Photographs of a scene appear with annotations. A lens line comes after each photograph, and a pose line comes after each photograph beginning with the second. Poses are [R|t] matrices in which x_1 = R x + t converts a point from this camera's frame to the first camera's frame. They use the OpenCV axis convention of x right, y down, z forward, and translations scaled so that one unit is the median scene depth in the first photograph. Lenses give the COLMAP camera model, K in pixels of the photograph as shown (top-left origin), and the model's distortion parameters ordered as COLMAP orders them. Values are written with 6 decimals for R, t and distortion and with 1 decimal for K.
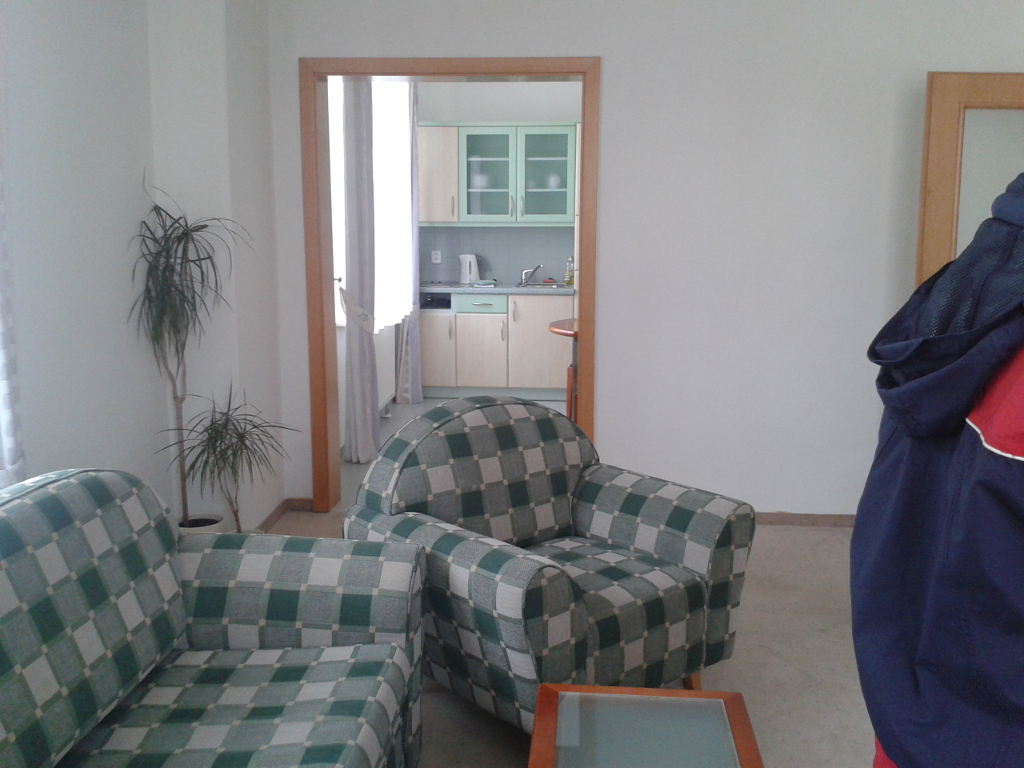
lens RADIAL K [[1036.5, 0, 515.6], [0, 1036.5, 376.8], [0, 0, 1]] dist [0.170759, -0.425559]
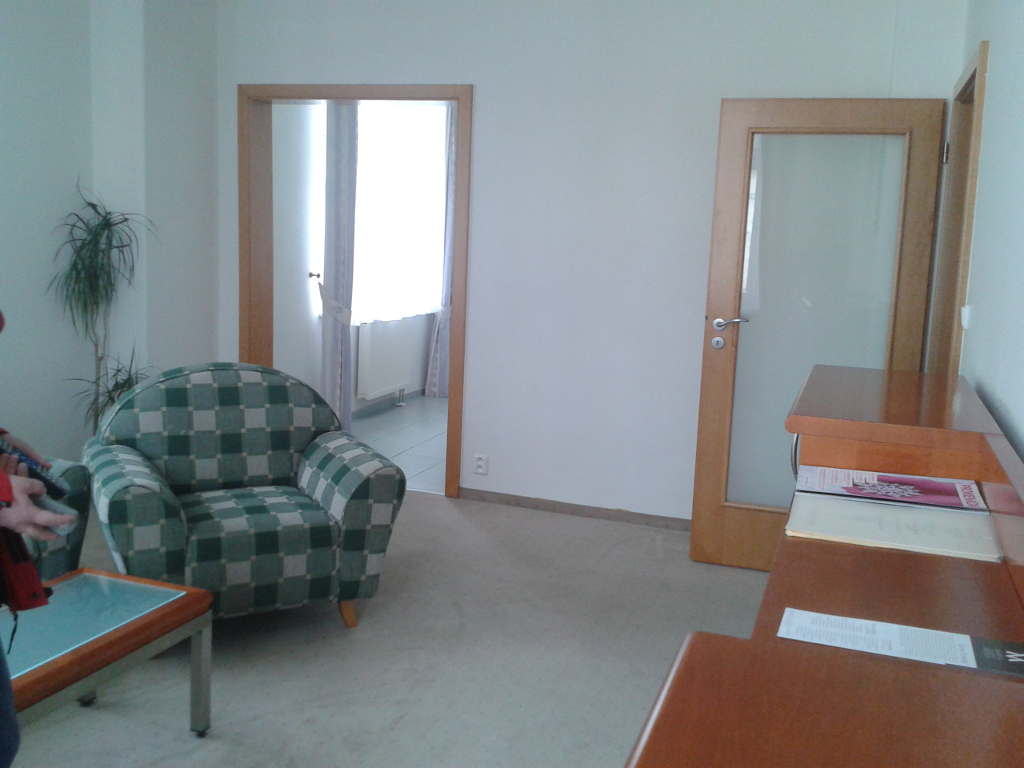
lens RADIAL K [[1036.5, 0, 515.6], [0, 1036.5, 376.8], [0, 0, 1]] dist [0.170759, -0.425559]
pose [[0.960055, 0.074935, -0.269590, 0.430454], [-0.080632, 0.996693, -0.010105, 0.014349], [0.267941, 0.031438, 0.962922, -0.056127]]
